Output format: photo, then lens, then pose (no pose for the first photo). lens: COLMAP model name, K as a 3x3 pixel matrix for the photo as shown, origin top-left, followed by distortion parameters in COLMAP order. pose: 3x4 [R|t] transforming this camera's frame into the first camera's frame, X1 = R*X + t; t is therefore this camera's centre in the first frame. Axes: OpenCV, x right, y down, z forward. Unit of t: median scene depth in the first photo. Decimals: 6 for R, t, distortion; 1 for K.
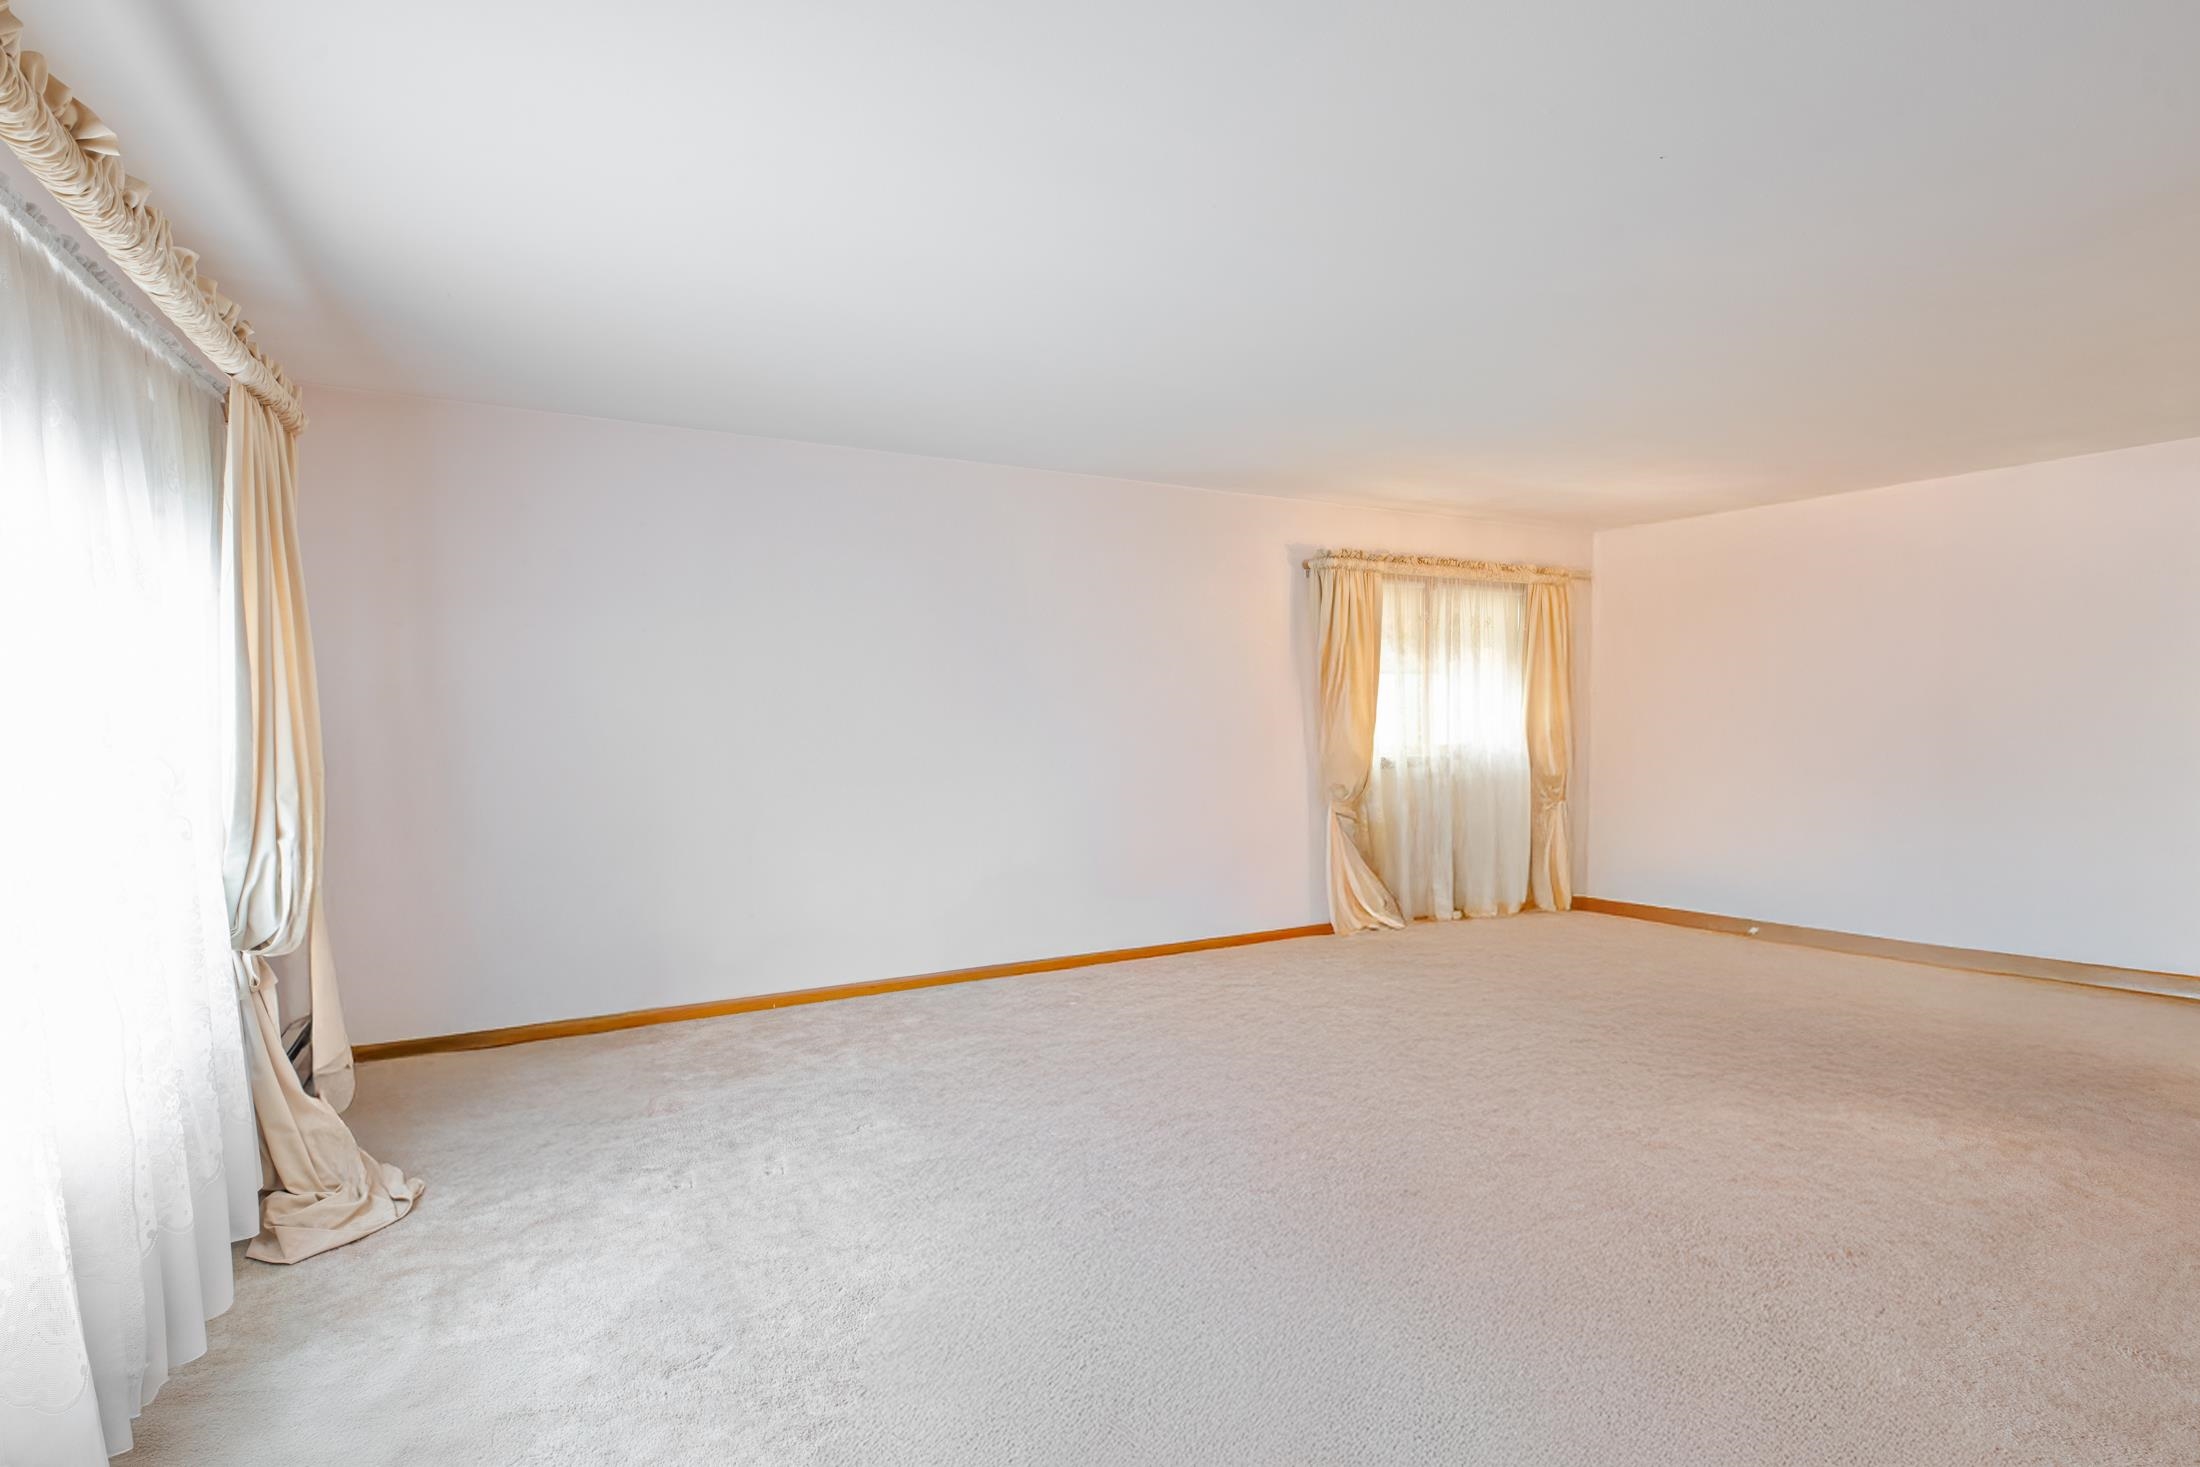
lens RADIAL K [[1054.4, 0, 1097.9], [0, 1054.4, 726.0], [0, 0, 1]] dist [0.000109, -0.000513]
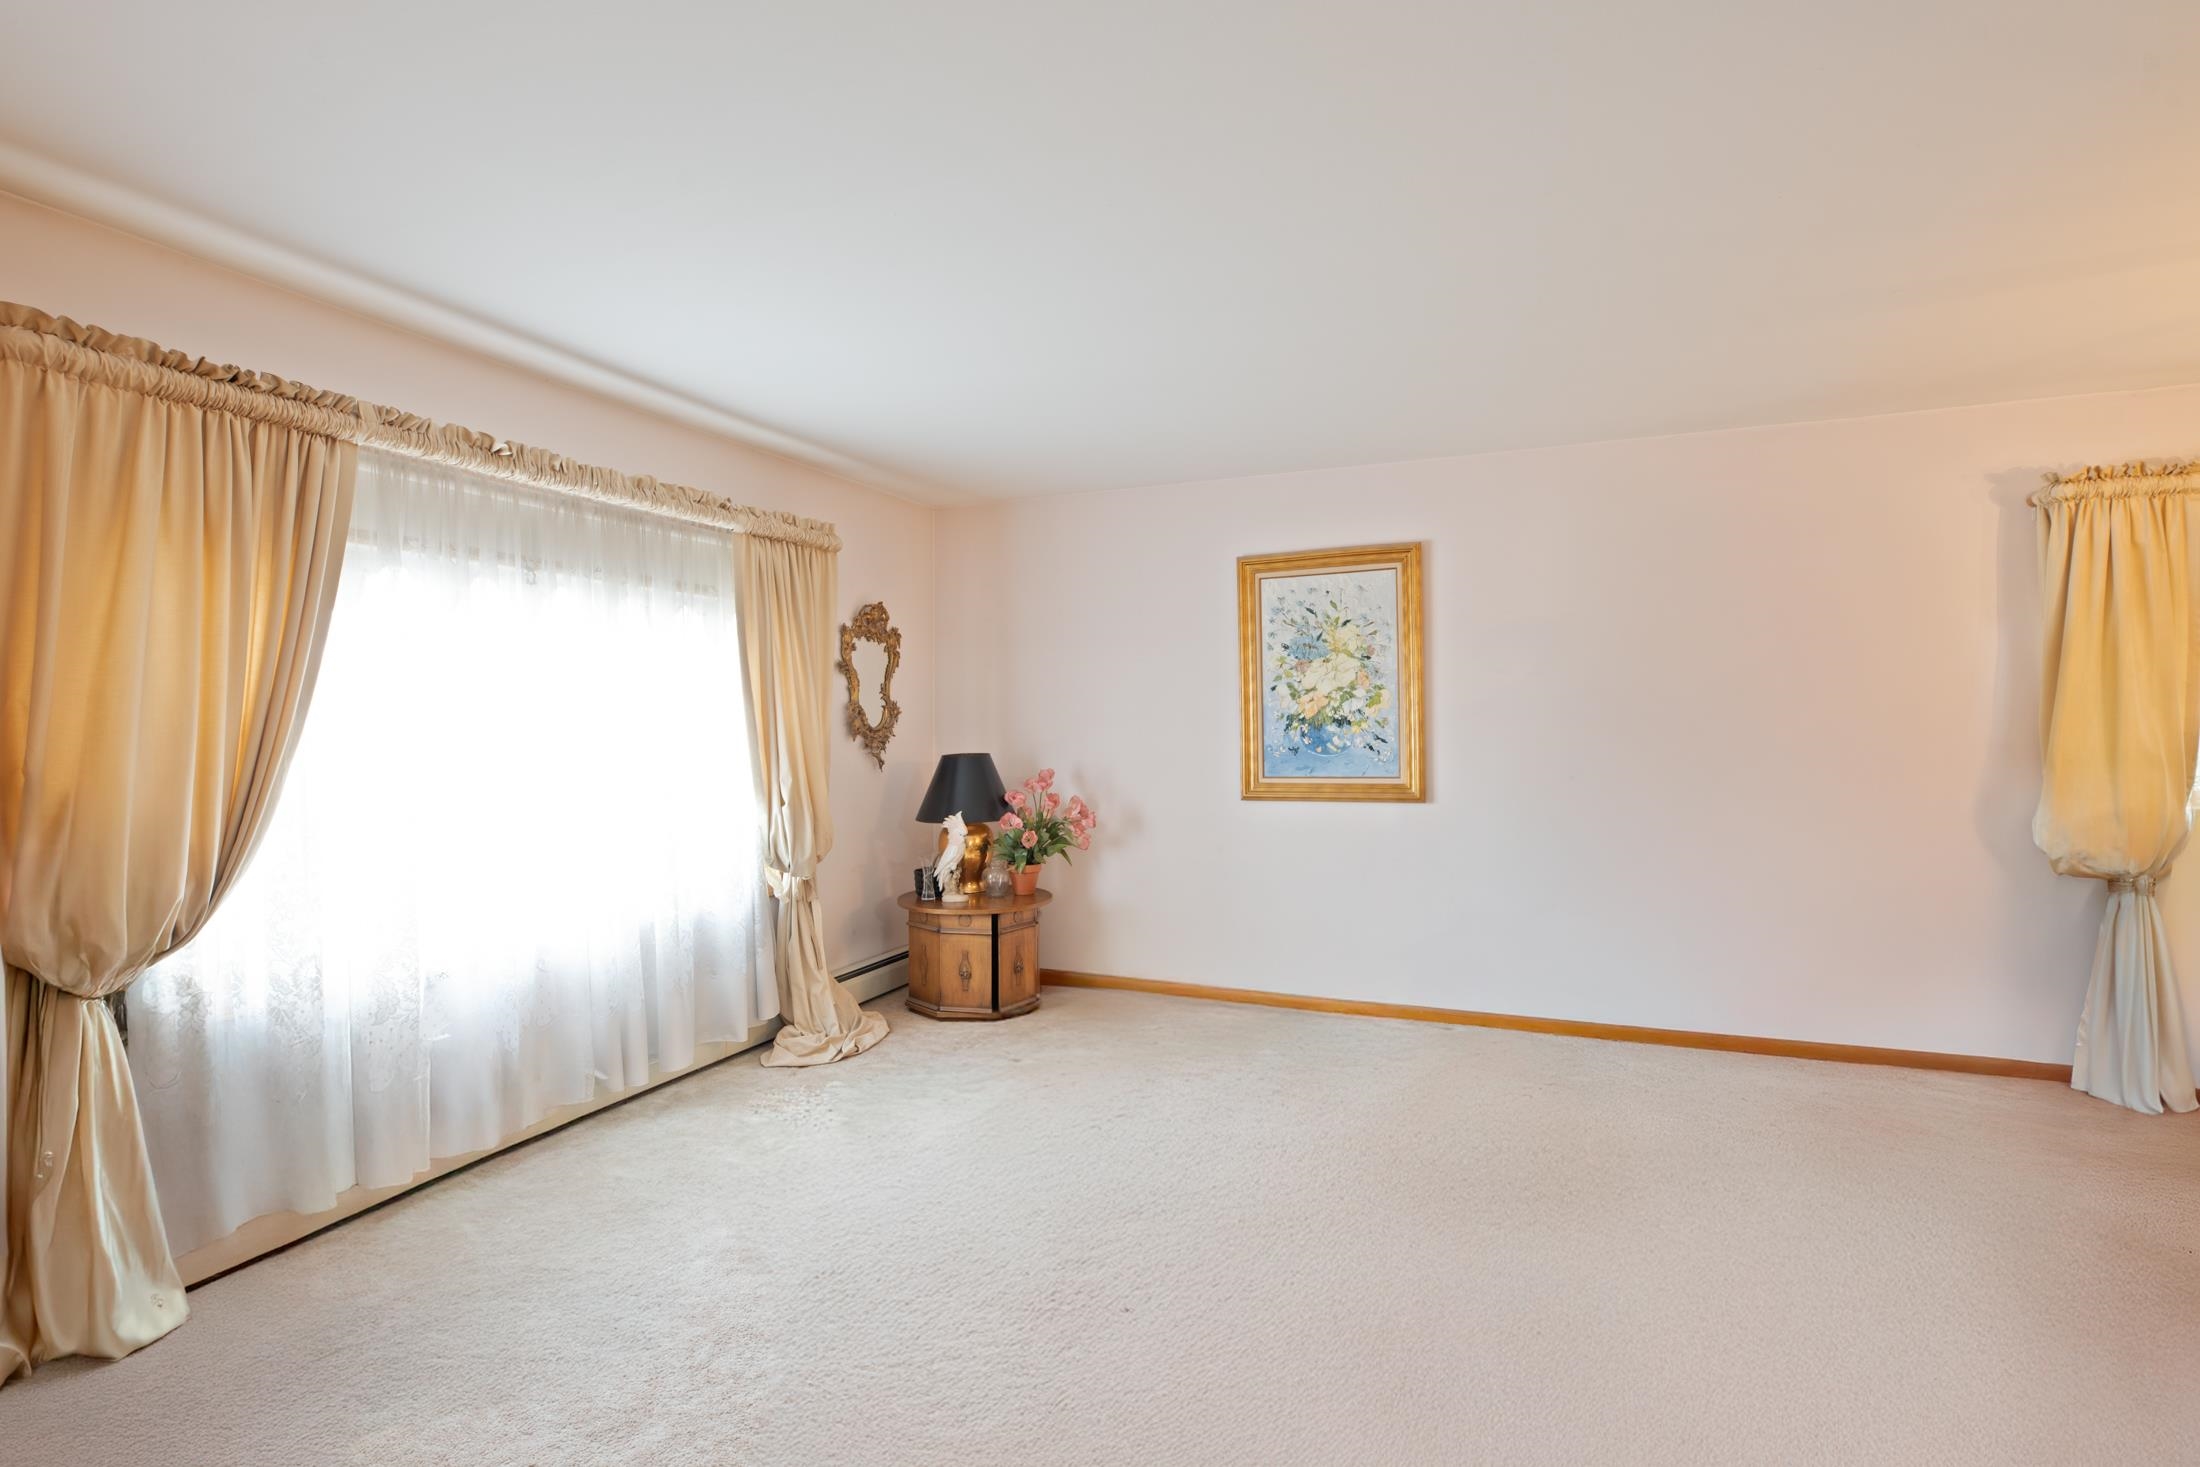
lens RADIAL K [[1054.4, 0, 1097.1], [0, 1054.4, 726.7], [0, 0, 1]] dist [0.000109, -0.000513]
pose [[0.628229, -0.006755, -0.777999, 0.346106], [-0.011302, 0.999778, -0.017806, 0.003767], [0.777946, 0.019979, 0.628013, 0.154810]]
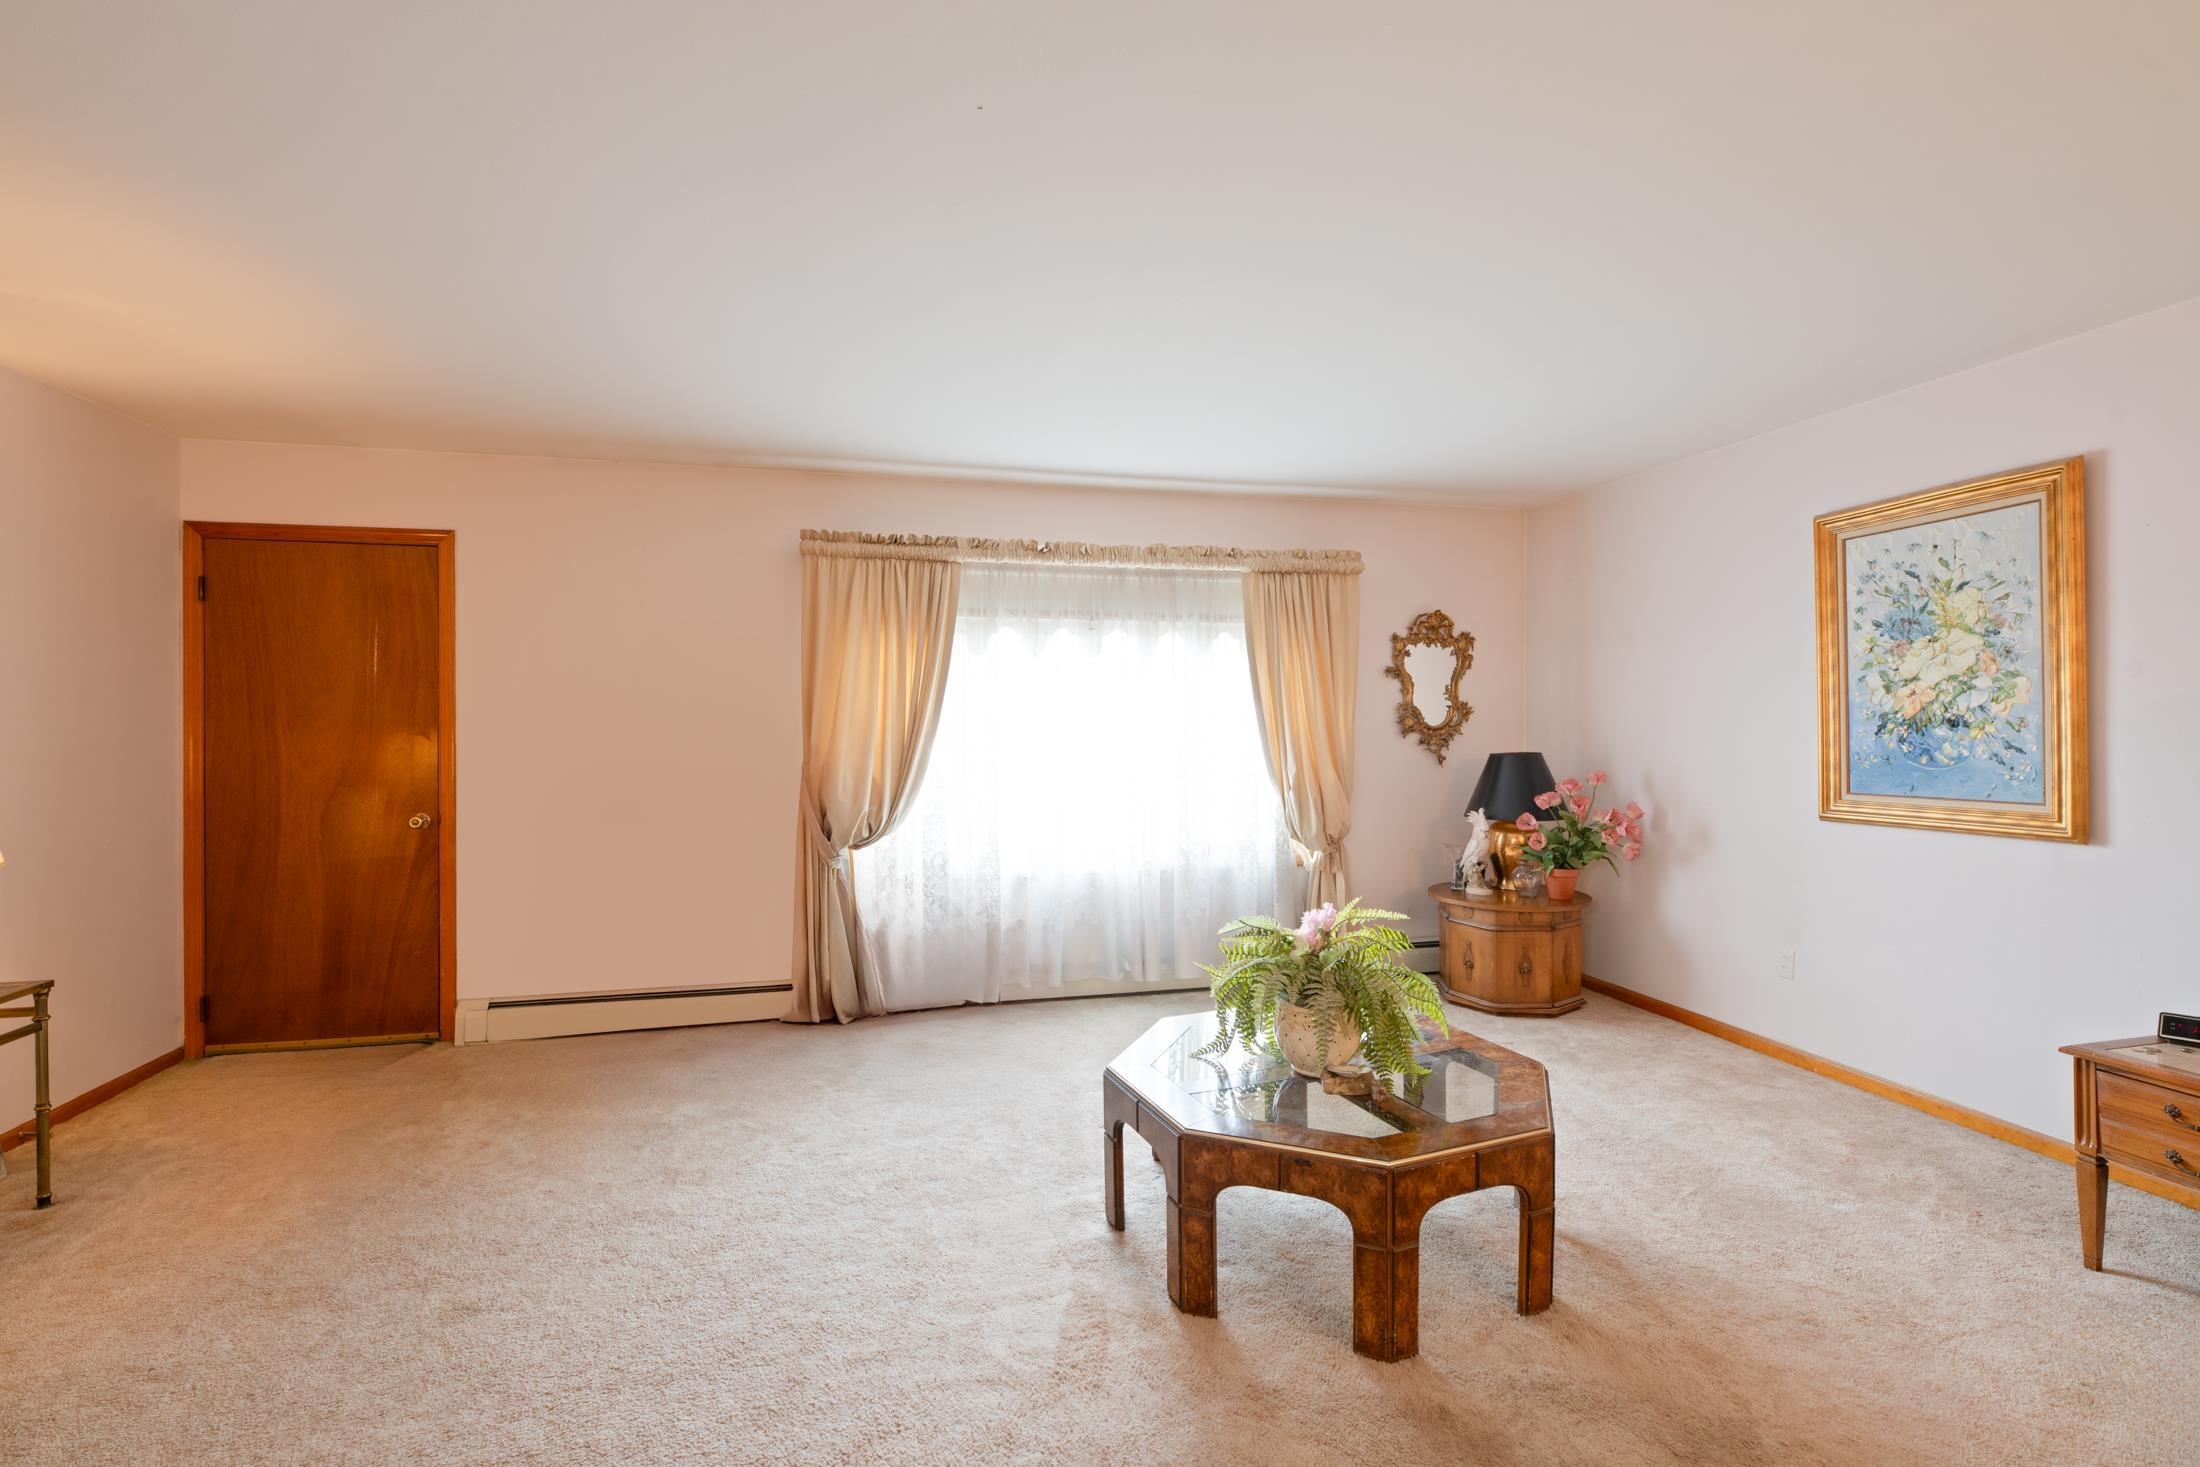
lens RADIAL K [[1011.4, 0, 1099.2], [0, 1011.4, 728.6], [0, 0, 1]] dist [0.000362, -0.000222]
pose [[-0.259537, 0.000372, -0.965733, 0.500451], [-0.025324, 0.999653, 0.007191, -0.005101], [0.965401, 0.026322, -0.259437, 0.488245]]
